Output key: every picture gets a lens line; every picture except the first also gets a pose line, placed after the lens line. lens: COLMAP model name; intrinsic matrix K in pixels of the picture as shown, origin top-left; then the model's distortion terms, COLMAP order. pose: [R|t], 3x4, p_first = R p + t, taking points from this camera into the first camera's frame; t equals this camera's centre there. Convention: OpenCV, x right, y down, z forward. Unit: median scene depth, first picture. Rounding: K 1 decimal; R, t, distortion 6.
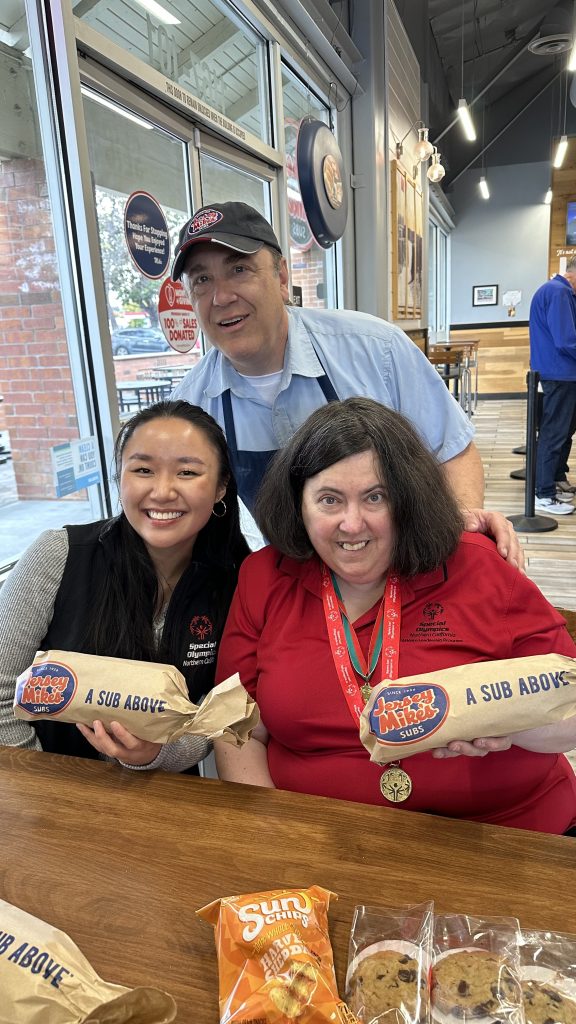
lens RADIAL K [[708.0, 0, 288.0], [0, 708.0, 512.0], [0, 0, 1]] dist [0.066393, -0.091771]
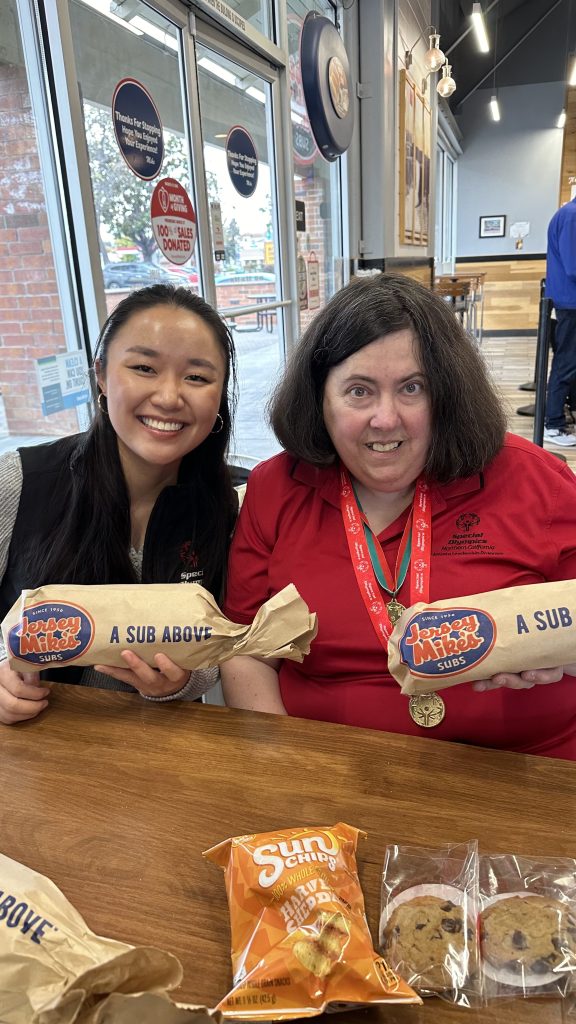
lens RADIAL K [[712.5, 0, 293.4], [0, 712.5, 512.5], [0, 0, 1]] dist [0.053165, -0.091589]
pose [[0.999933, 0.002322, 0.011344, -0.022148], [-0.003216, 0.996832, 0.079465, 0.059447], [-0.011124, -0.079496, 0.996773, 0.124942]]
